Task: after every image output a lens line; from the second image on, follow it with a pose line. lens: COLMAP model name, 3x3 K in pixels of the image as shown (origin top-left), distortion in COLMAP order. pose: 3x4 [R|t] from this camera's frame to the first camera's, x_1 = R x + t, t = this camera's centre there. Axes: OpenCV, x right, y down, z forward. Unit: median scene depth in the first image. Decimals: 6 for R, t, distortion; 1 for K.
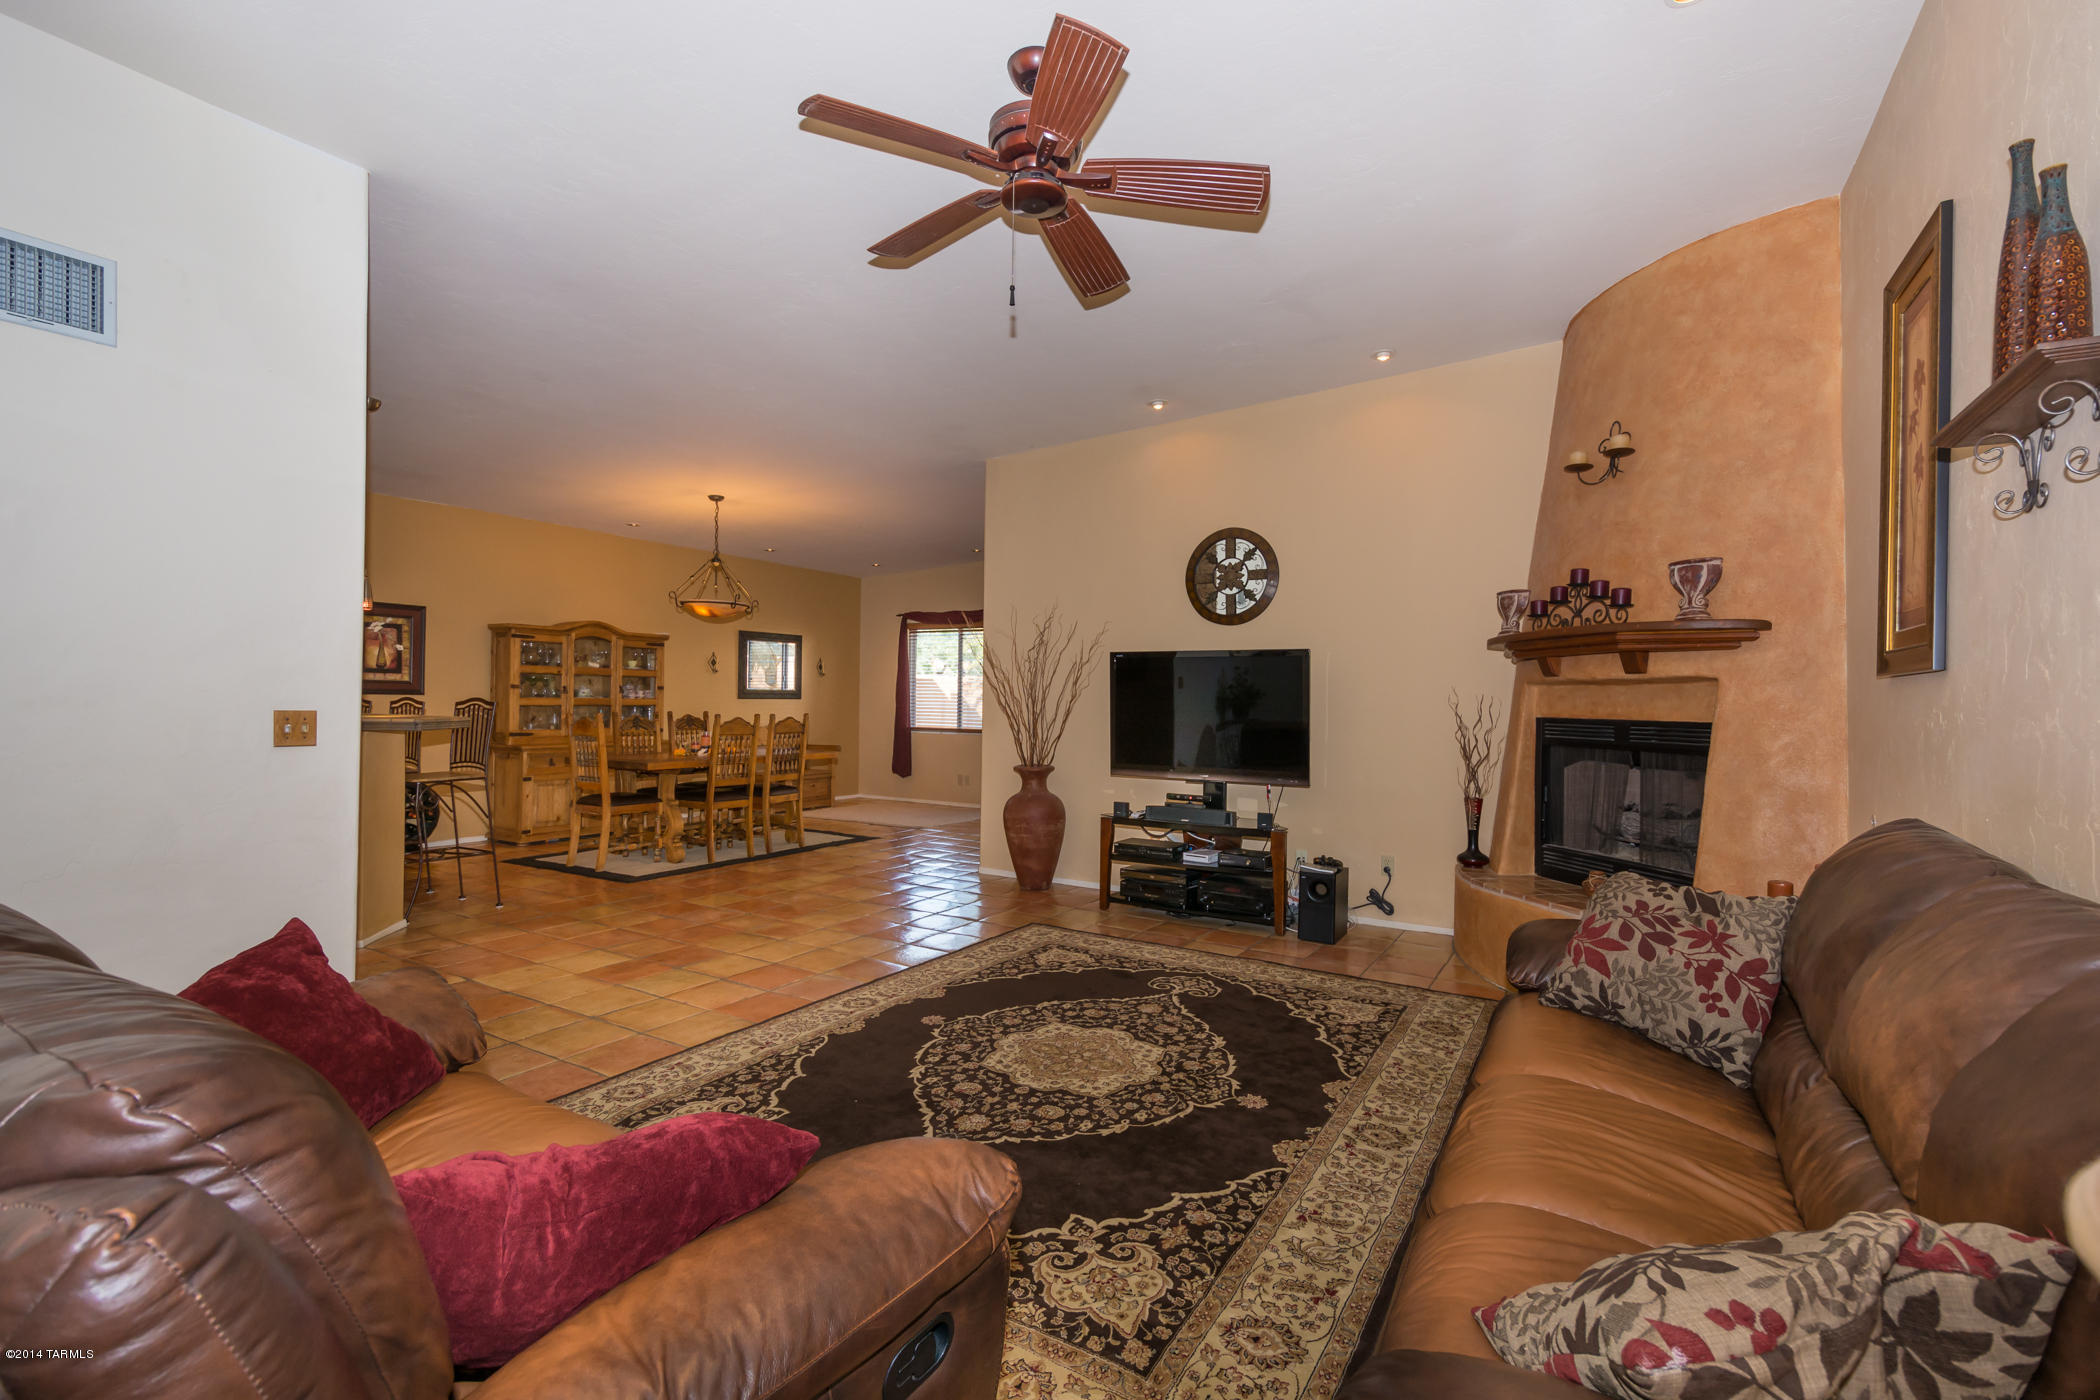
lens RADIAL K [[919.2, 0, 1058.7], [0, 919.2, 695.0], [0, 0, 1]] dist [0.021040, -0.007497]
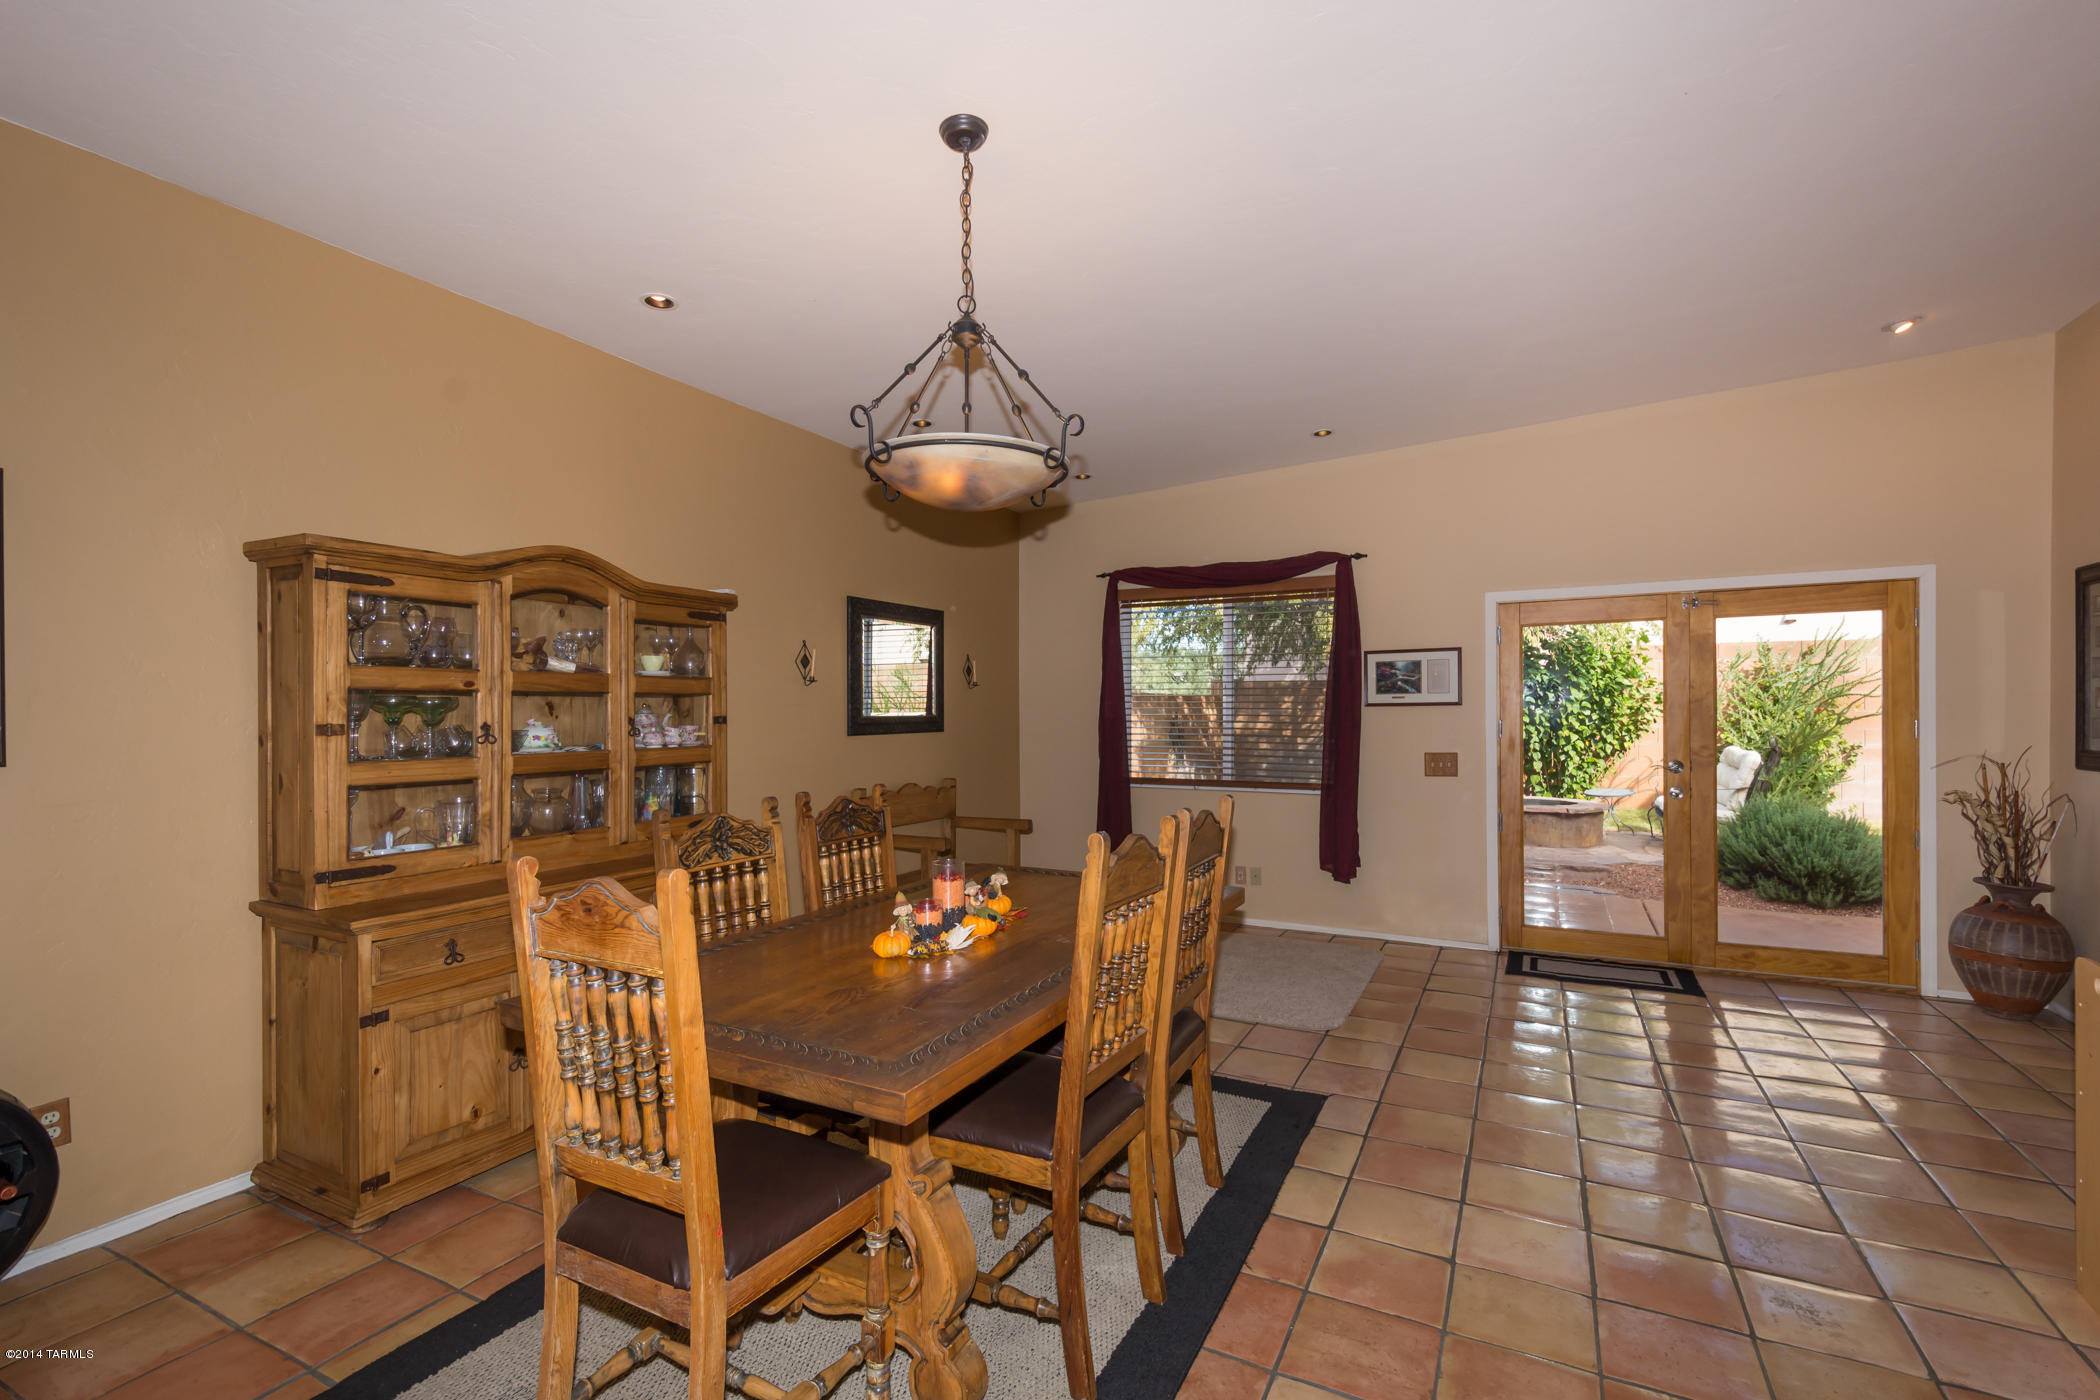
lens RADIAL K [[923.4, 0, 1055.5], [0, 923.4, 718.3], [0, 0, 1]] dist [0.020738, -0.008495]
pose [[0.997252, -0.016944, 0.072126, -0.642540], [0.015902, 0.999761, 0.014998, -0.025858], [-0.072363, -0.013809, 0.997283, 1.179094]]
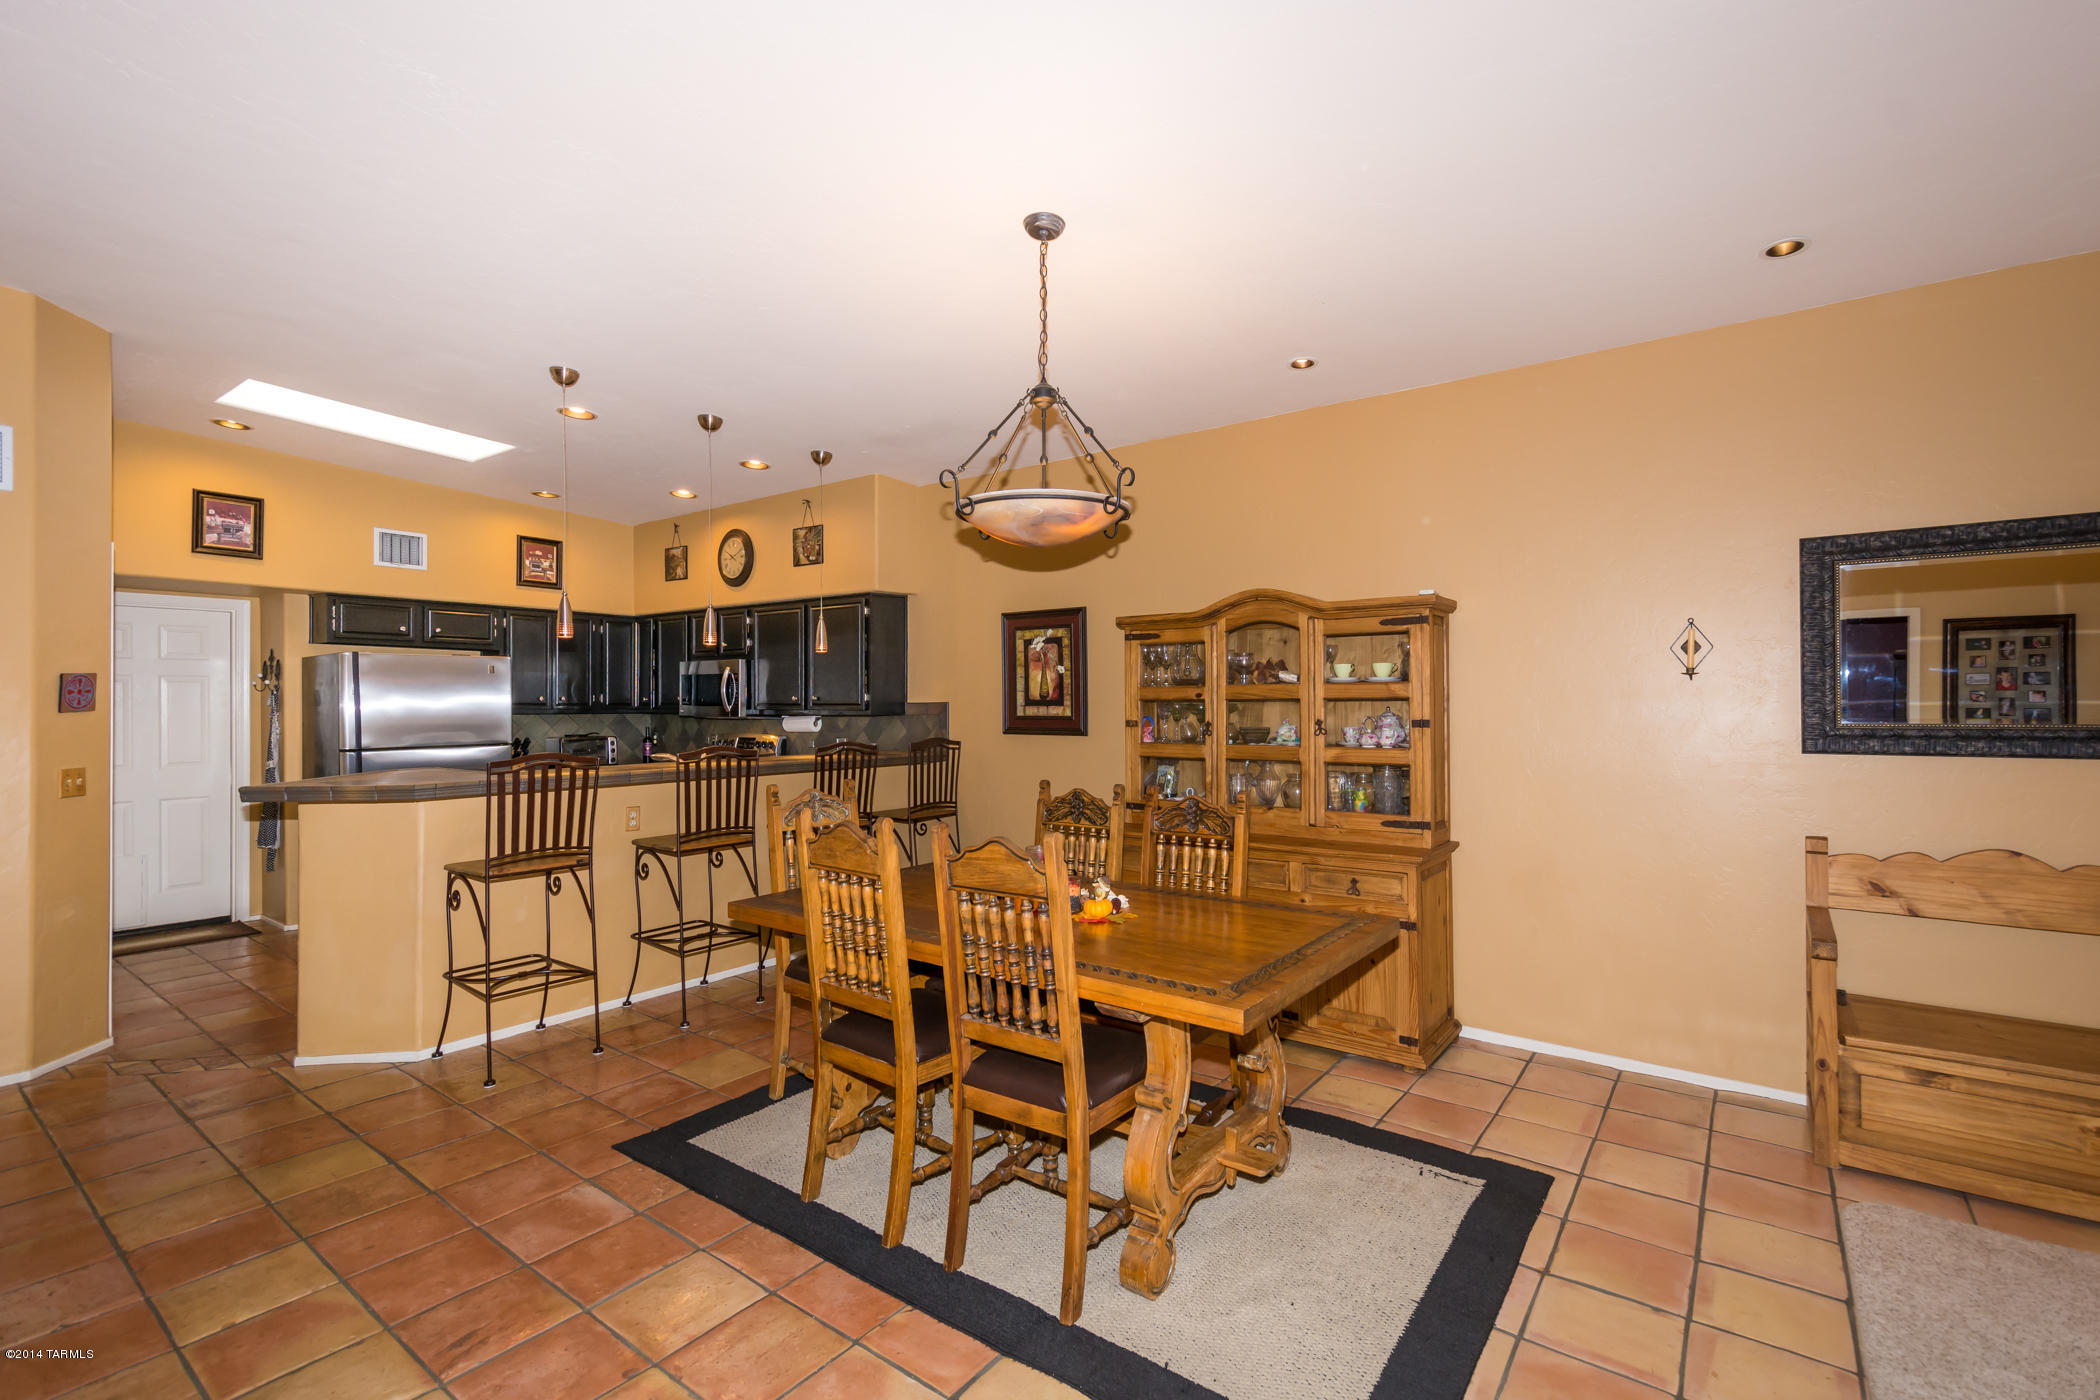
lens RADIAL K [[930.2, 0, 1057.9], [0, 930.2, 700.9], [0, 0, 1]] dist [0.020616, -0.007571]
pose [[-0.092810, -0.015552, -0.995562, 0.006140], [0.009004, 0.999824, -0.016458, -0.026081], [0.995643, -0.010492, -0.092654, 1.822495]]
